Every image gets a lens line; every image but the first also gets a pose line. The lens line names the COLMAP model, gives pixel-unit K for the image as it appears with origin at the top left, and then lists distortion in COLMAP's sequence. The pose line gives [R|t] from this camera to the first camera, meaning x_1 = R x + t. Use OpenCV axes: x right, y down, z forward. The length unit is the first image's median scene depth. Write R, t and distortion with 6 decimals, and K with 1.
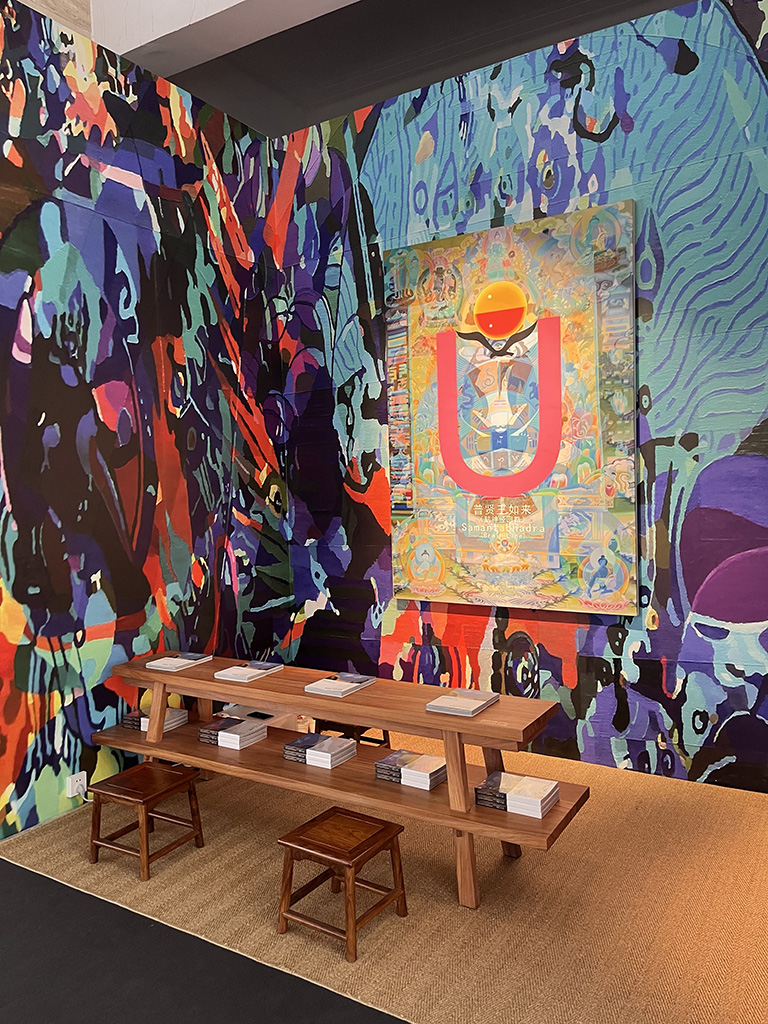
lens RADIAL K [[766.3, 0, 380.7], [0, 766.3, 518.3], [0, 0, 1]] dist [0.071906, -0.093779]
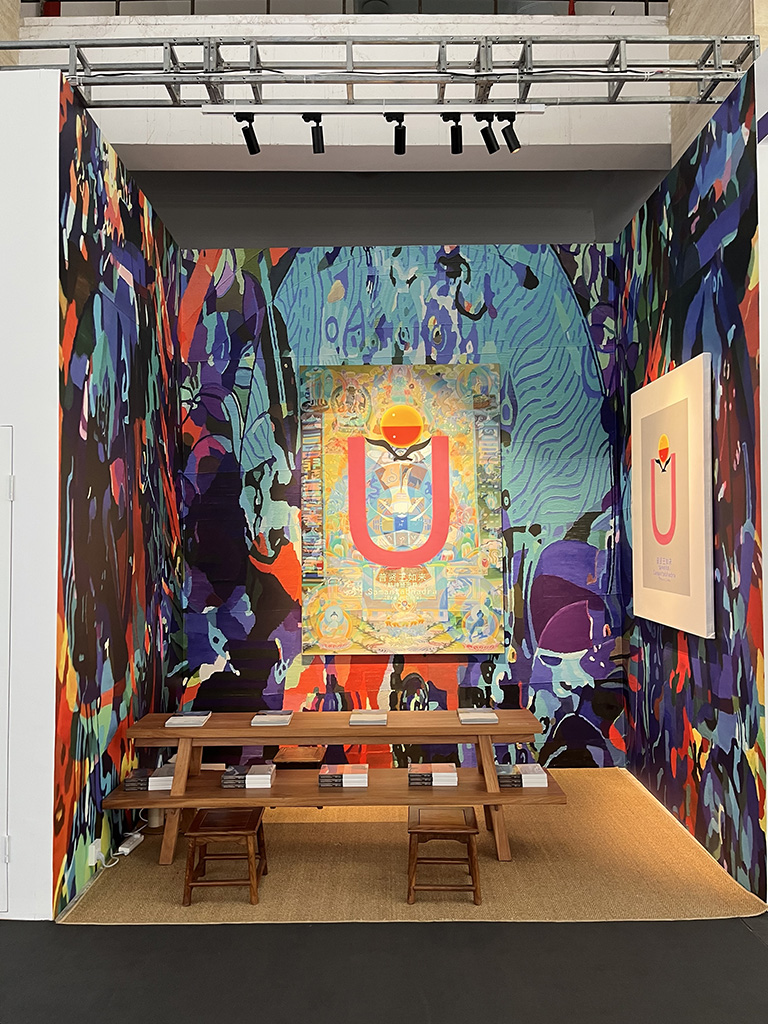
lens RADIAL K [[766.3, 0, 380.7], [0, 766.3, 518.3], [0, 0, 1]] dist [0.071906, -0.093779]
pose [[0.853575, 0.035172, 0.519781, -0.538780], [0.015499, 0.995562, -0.092819, 0.008599], [-0.520739, 0.087284, 0.849242, -0.078797]]
